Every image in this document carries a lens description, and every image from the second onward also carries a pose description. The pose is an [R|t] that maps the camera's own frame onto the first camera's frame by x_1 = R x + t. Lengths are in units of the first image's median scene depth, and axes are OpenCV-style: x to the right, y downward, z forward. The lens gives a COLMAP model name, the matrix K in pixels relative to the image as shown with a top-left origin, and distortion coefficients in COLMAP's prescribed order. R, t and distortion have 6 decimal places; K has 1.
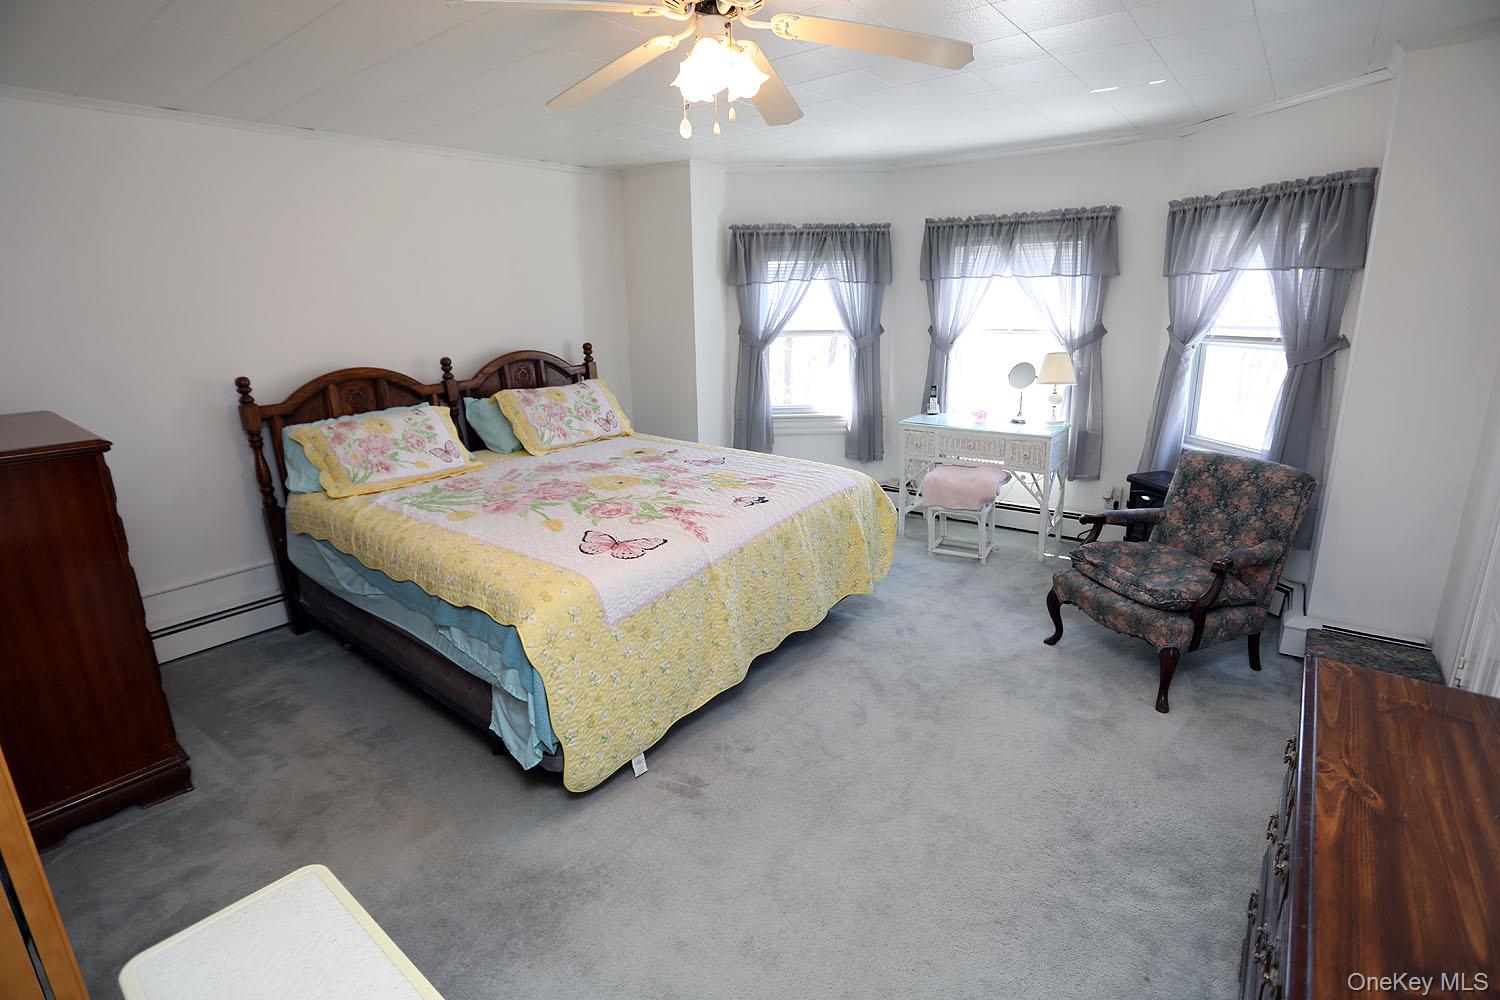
lens RADIAL K [[724.1, 0, 756.0], [0, 724.1, 488.6], [0, 0, 1]] dist [-0.076677, 0.031566]
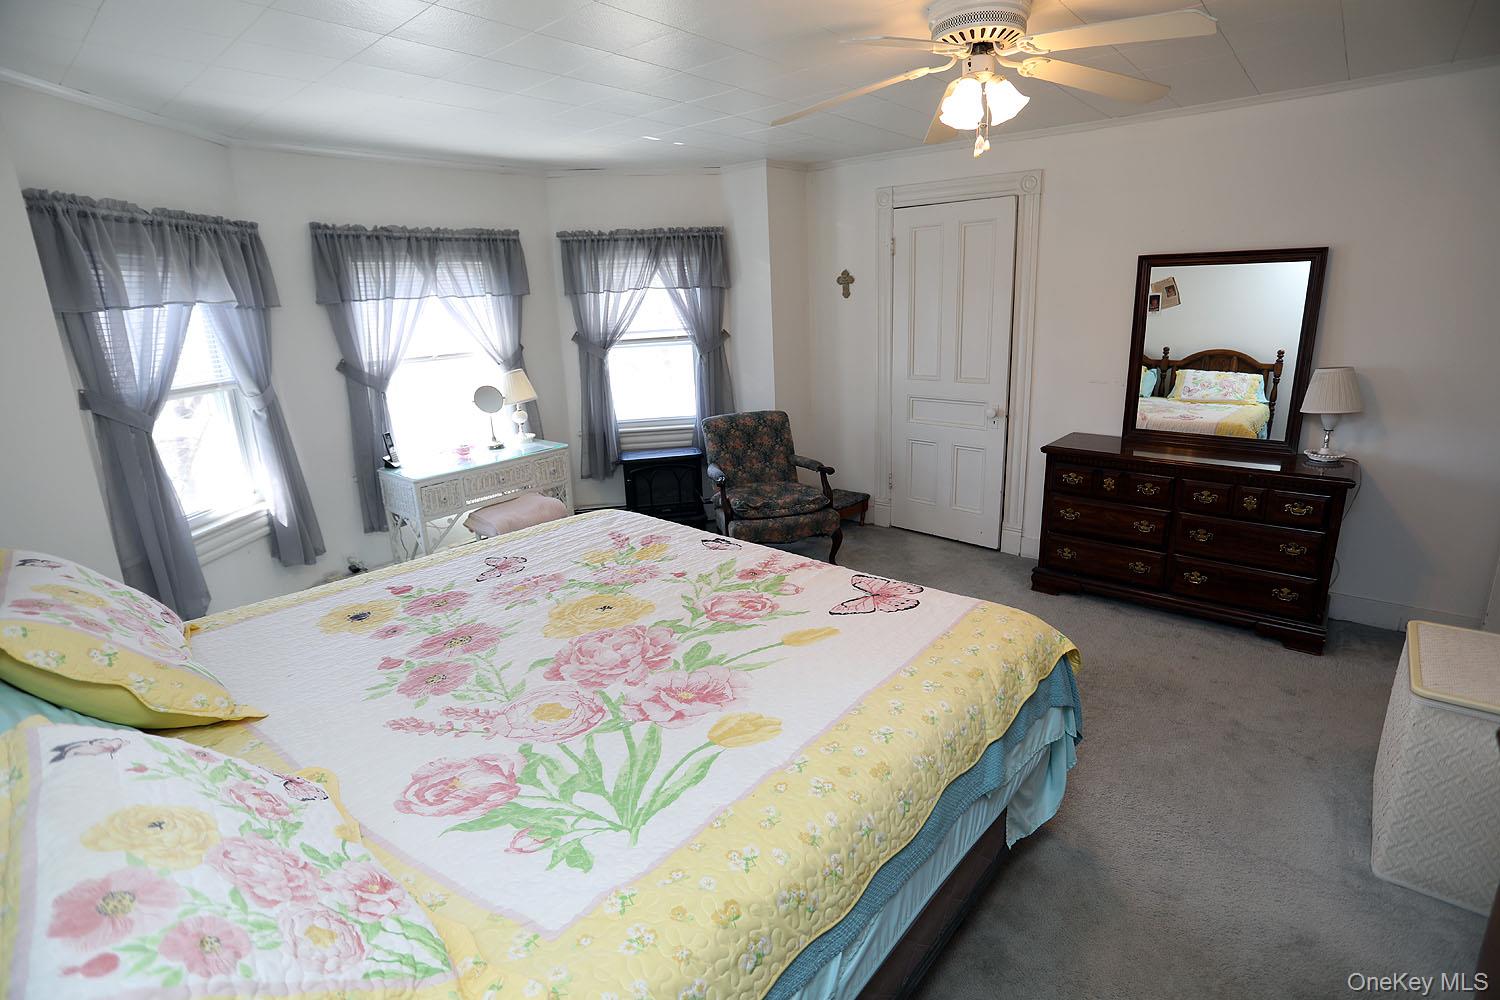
lens RADIAL K [[724.1, 0, 756.0], [0, 724.1, 488.6], [0, 0, 1]] dist [-0.076677, 0.031566]
pose [[0.049152, -0.236159, 0.970471, -0.755127], [0.293976, 0.932025, 0.211914, -0.195400], [-0.954548, 0.274879, 0.115236, 0.784837]]
